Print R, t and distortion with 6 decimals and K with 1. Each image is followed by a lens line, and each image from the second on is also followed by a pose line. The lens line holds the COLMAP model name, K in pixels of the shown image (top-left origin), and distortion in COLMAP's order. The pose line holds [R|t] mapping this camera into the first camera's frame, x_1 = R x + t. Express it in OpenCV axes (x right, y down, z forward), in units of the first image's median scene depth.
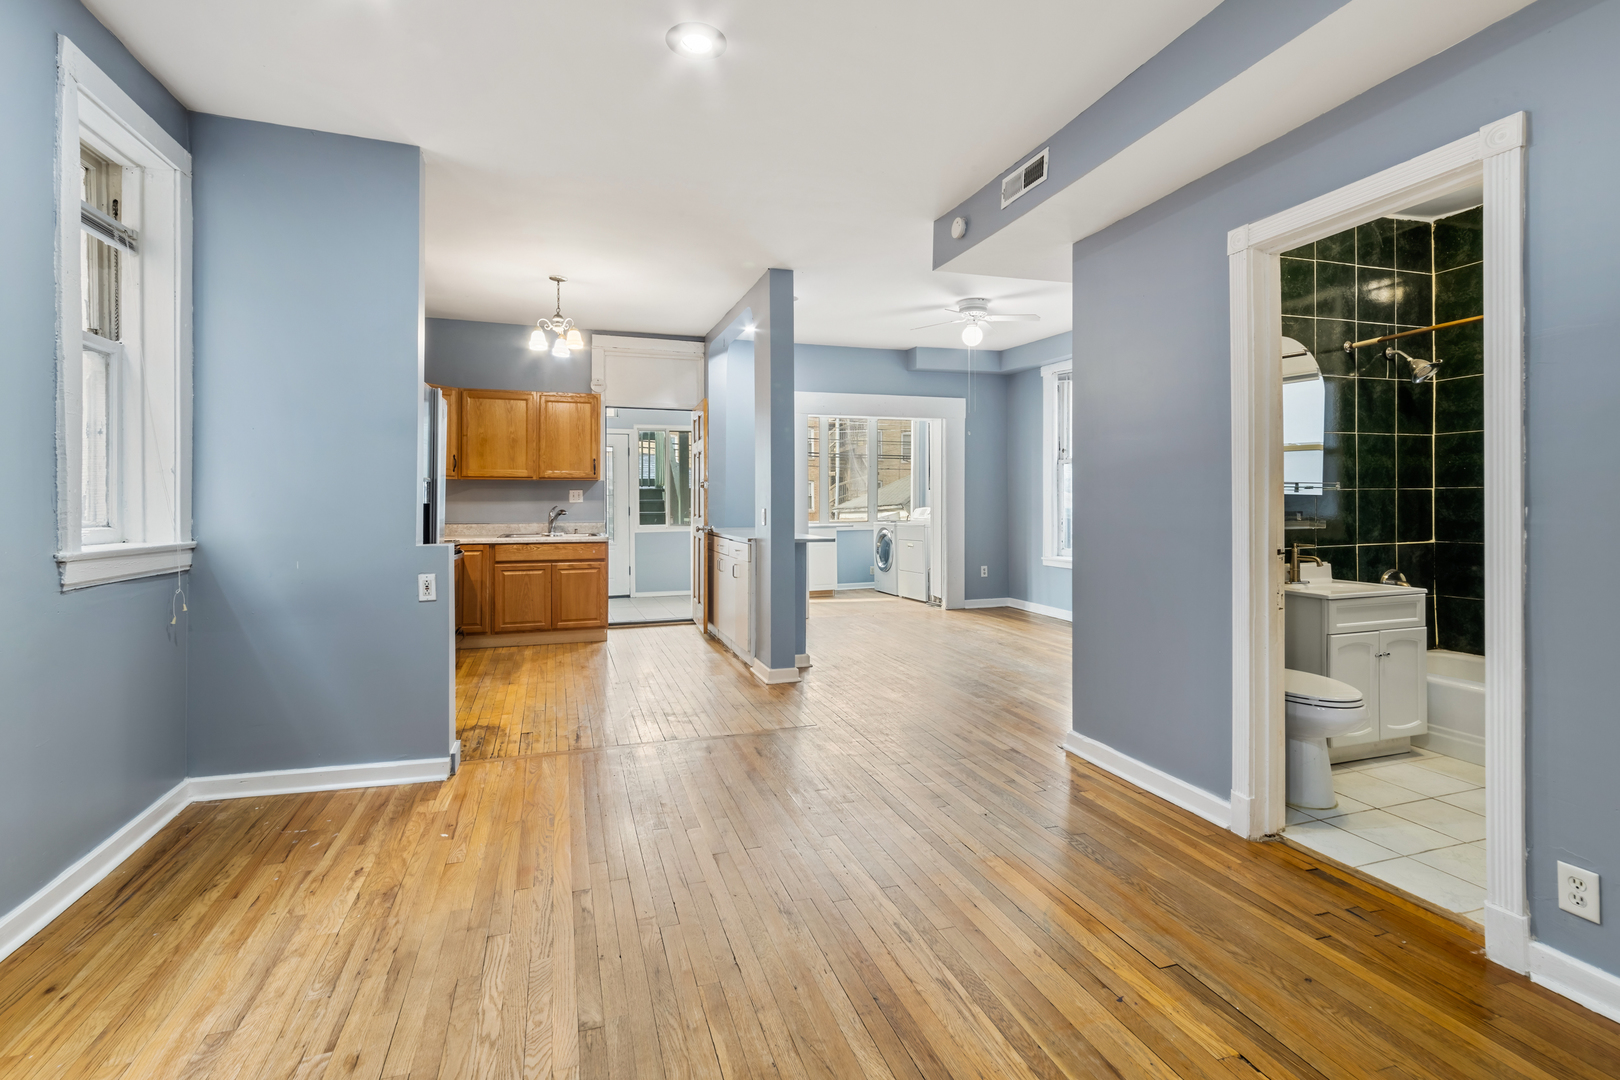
lens RADIAL K [[784.6, 0, 812.6], [0, 784.6, 496.6], [0, 0, 1]] dist [-0.001185, -0.000179]
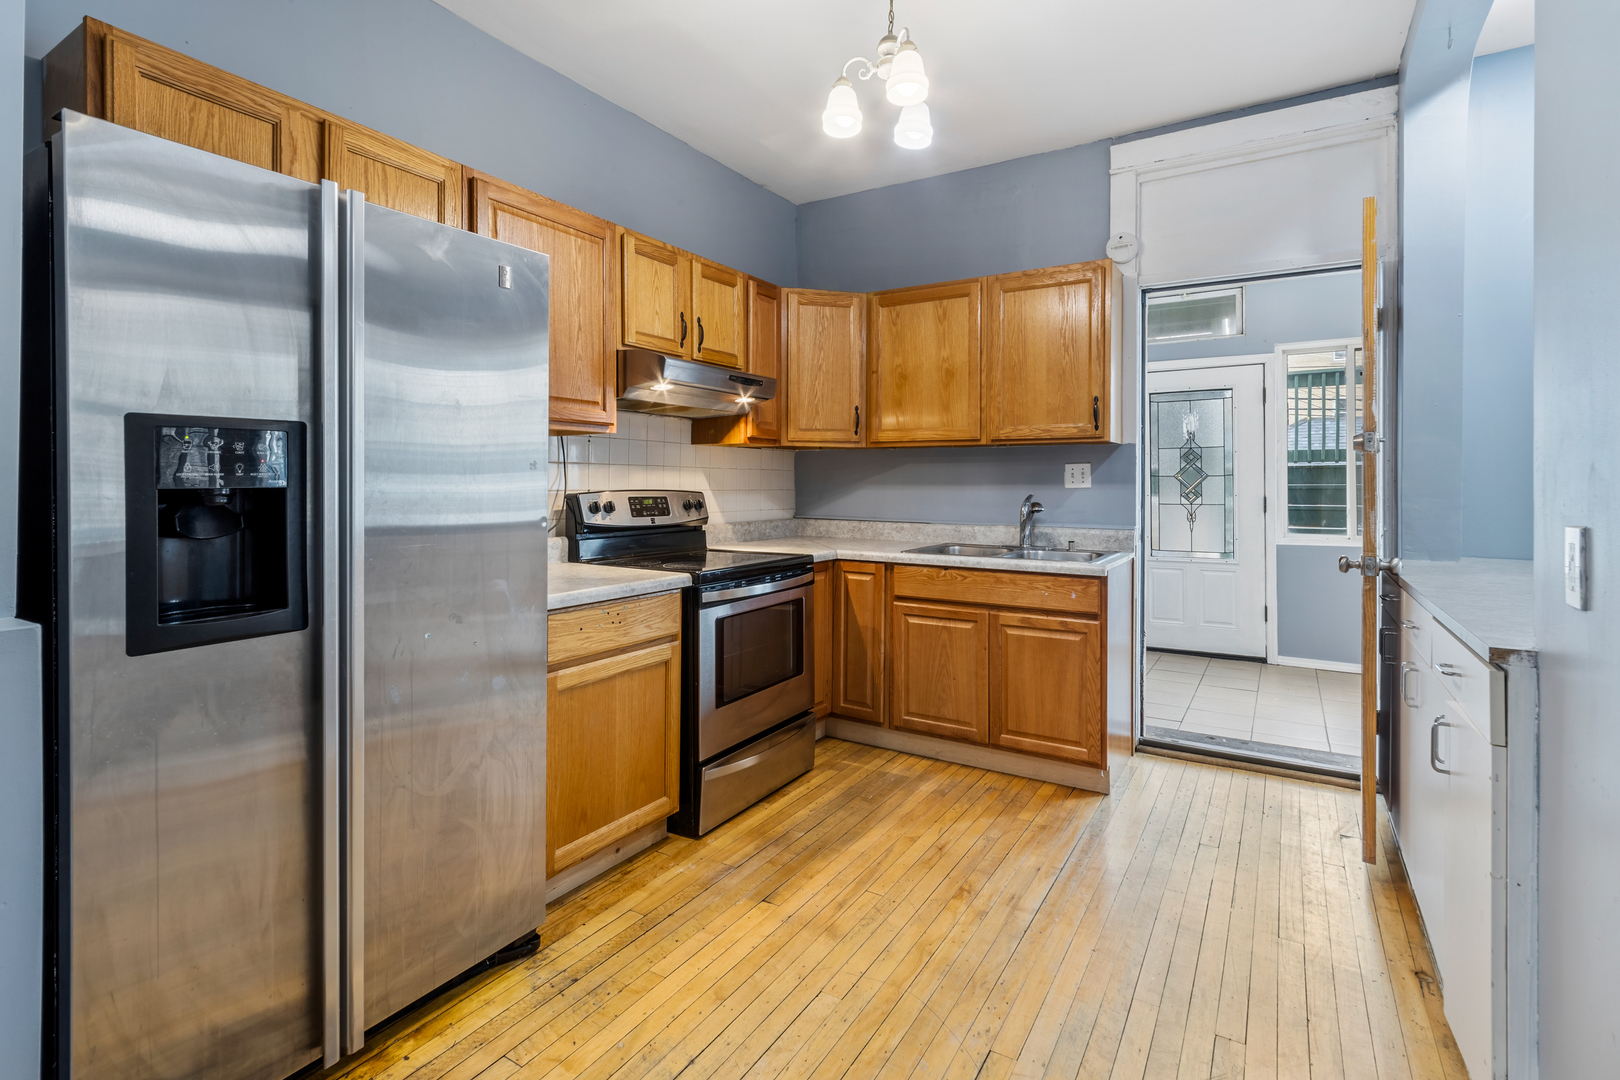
lens RADIAL K [[763.3, 0, 809.3], [0, 763.3, 483.3], [0, 0, 1]] dist [-0.046717, -0.000077]
pose [[0.645422, 0.004044, -0.763815, -0.039113], [-0.001909, 0.999991, 0.003681, 0.003008], [0.763824, -0.000918, 0.645424, 0.580413]]
